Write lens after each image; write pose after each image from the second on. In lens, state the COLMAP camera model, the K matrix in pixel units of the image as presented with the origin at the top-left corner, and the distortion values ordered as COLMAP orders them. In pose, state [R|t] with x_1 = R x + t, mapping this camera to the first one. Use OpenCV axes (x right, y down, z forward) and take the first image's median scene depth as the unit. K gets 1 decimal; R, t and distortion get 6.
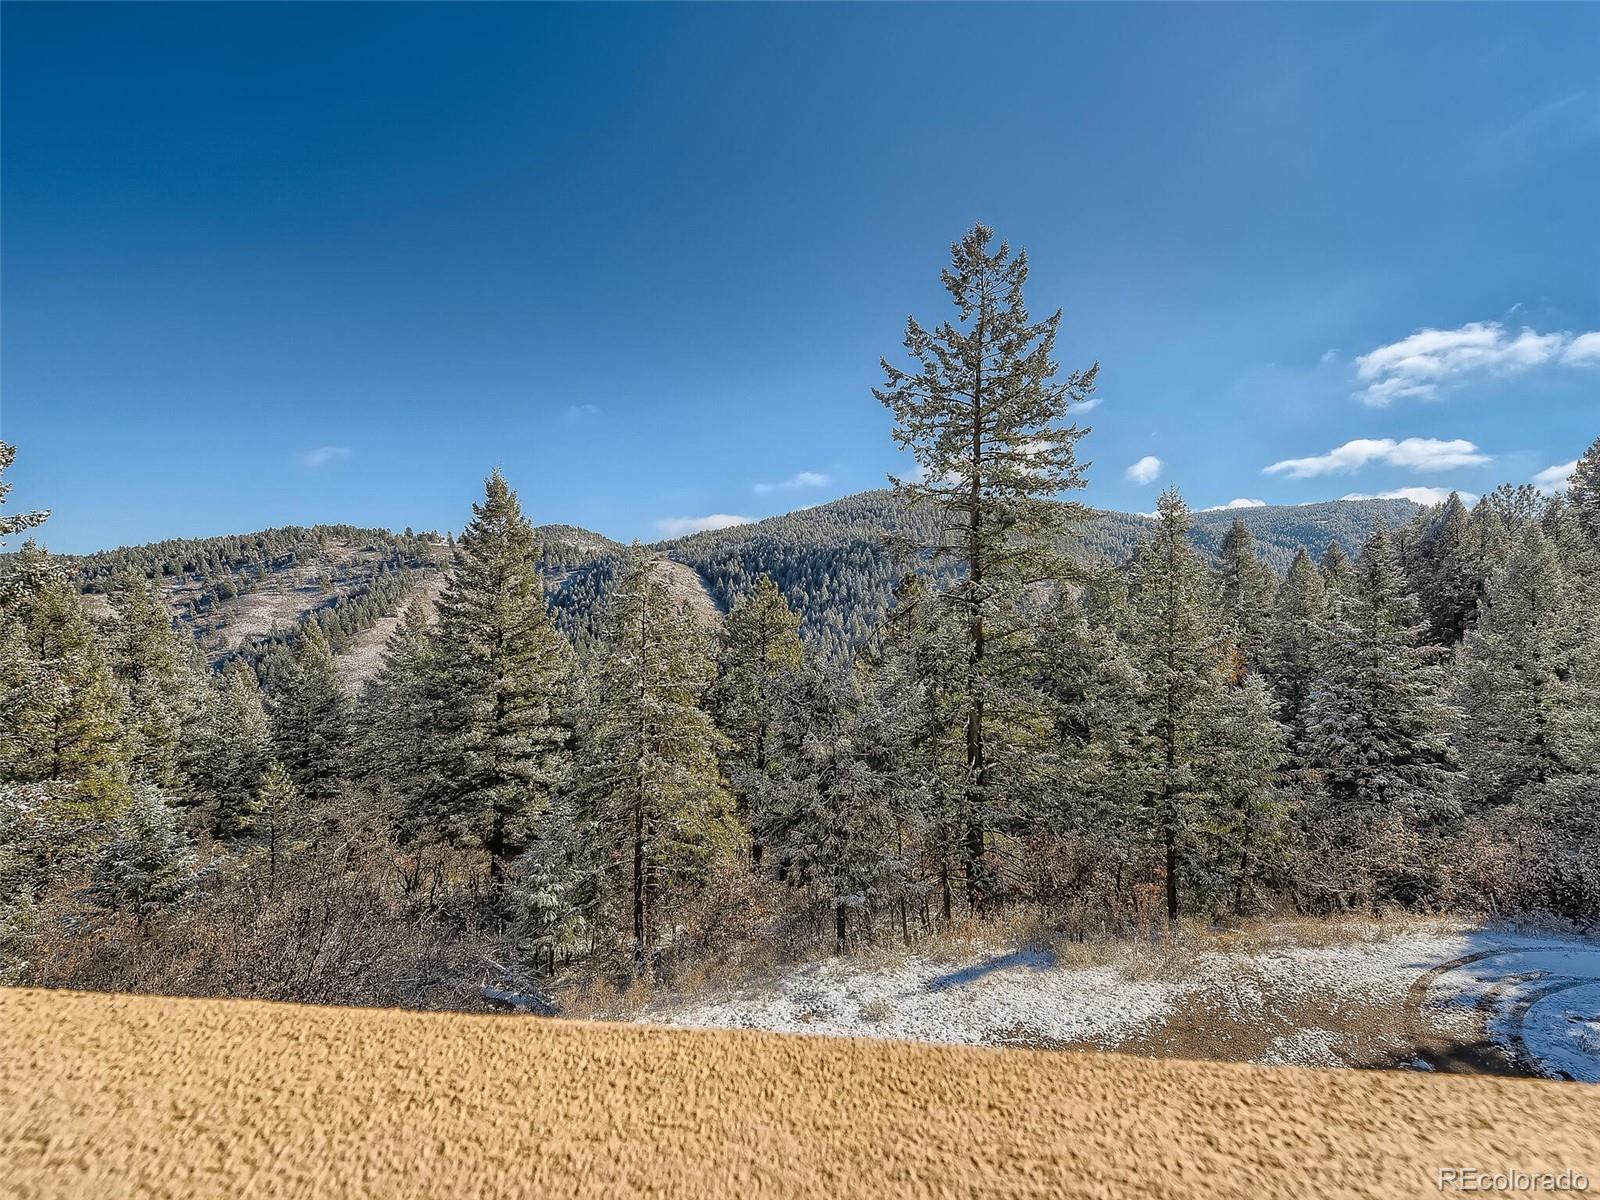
lens RADIAL K [[709.2, 0, 798.5], [0, 709.2, 596.3], [0, 0, 1]] dist [0.008772, -0.000172]
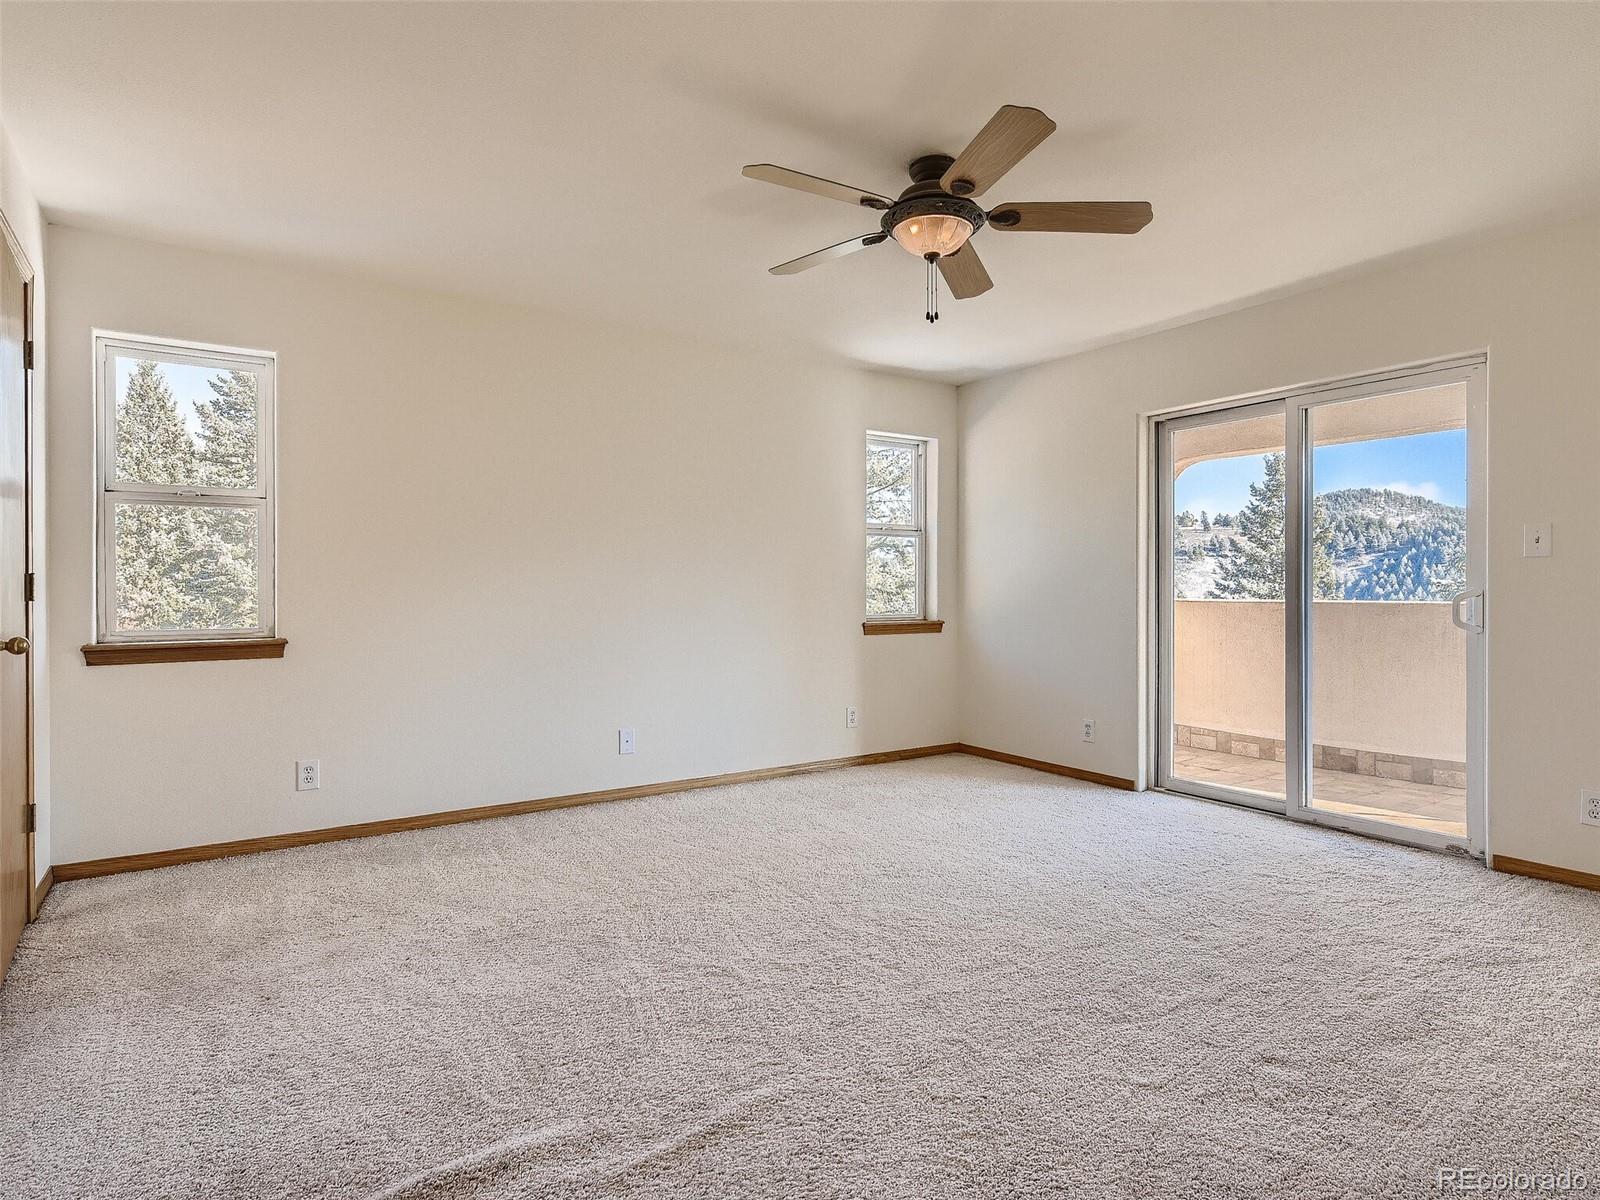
lens RADIAL K [[876.2, 0, 798.7], [0, 876.2, 600.1], [0, 0, 1]] dist [0.009409, -0.003169]
pose [[0.629765, -0.001431, -0.776785, 0.053415], [0.010124, 0.999928, 0.006366, 0.004646], [0.776720, -0.011873, 0.629734, -0.165781]]
